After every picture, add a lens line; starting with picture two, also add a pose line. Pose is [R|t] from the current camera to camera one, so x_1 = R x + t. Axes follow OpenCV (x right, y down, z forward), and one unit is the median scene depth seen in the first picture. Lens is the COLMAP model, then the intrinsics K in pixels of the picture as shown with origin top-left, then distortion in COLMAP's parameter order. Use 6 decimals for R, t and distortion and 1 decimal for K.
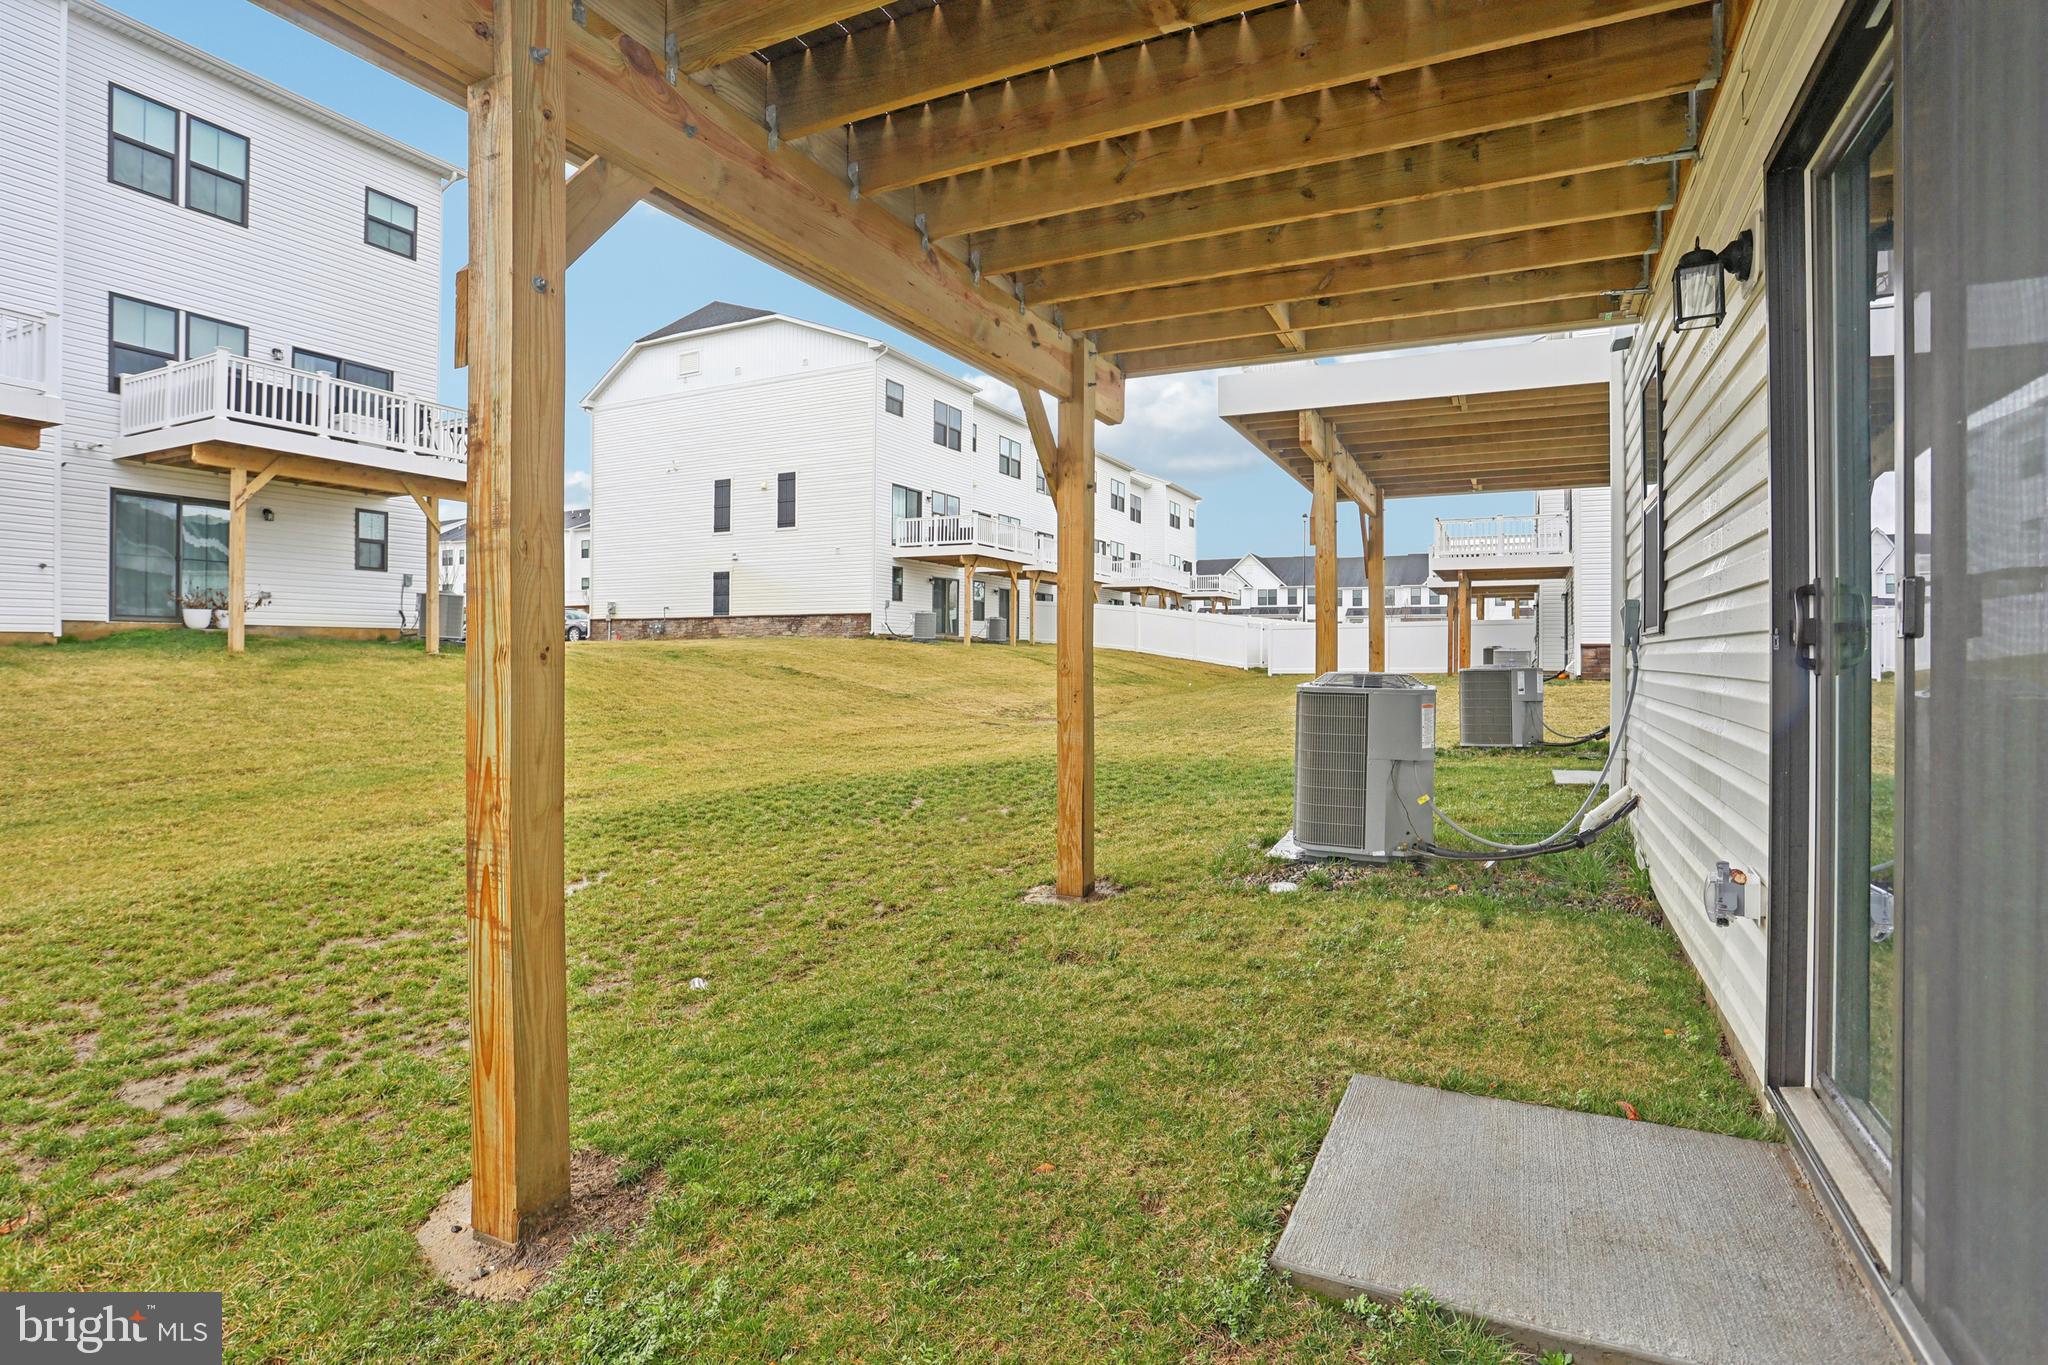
lens RADIAL K [[1027.2, 0, 1001.7], [0, 1027.2, 646.4], [0, 0, 1]] dist [-0.059155, 0.027260]
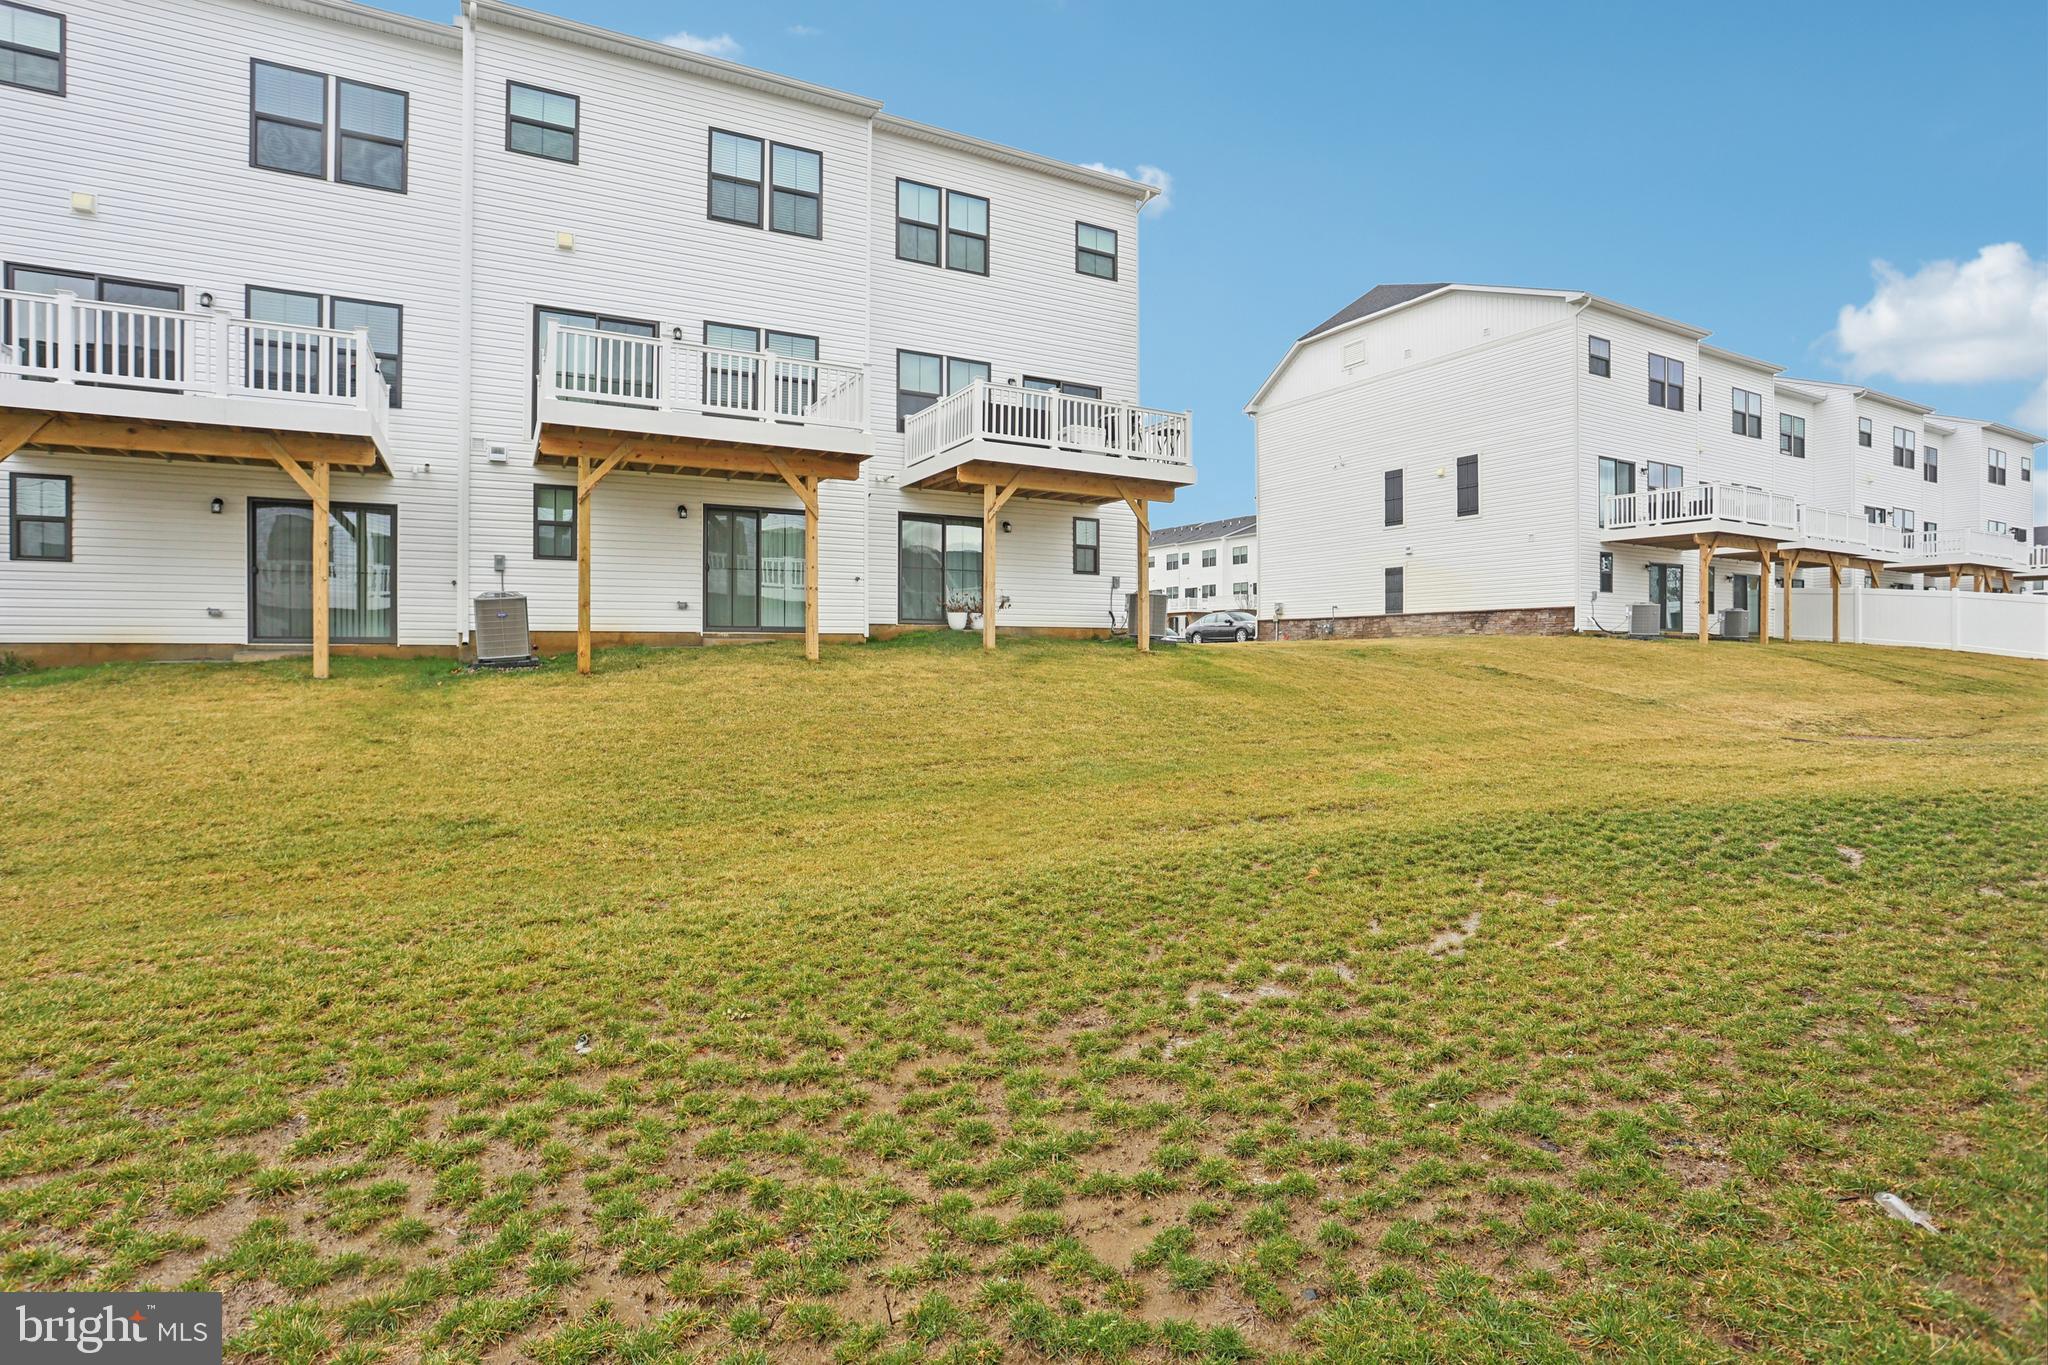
lens RADIAL K [[1013.3, 0, 1014.6], [0, 1013.3, 650.1], [0, 0, 1]] dist [-0.074509, 0.033912]
pose [[0.828663, -0.003839, -0.559734, -0.086066], [0.003898, 0.999992, -0.001088, 0.006094], [0.559734, -0.001280, 0.828671, 0.063885]]
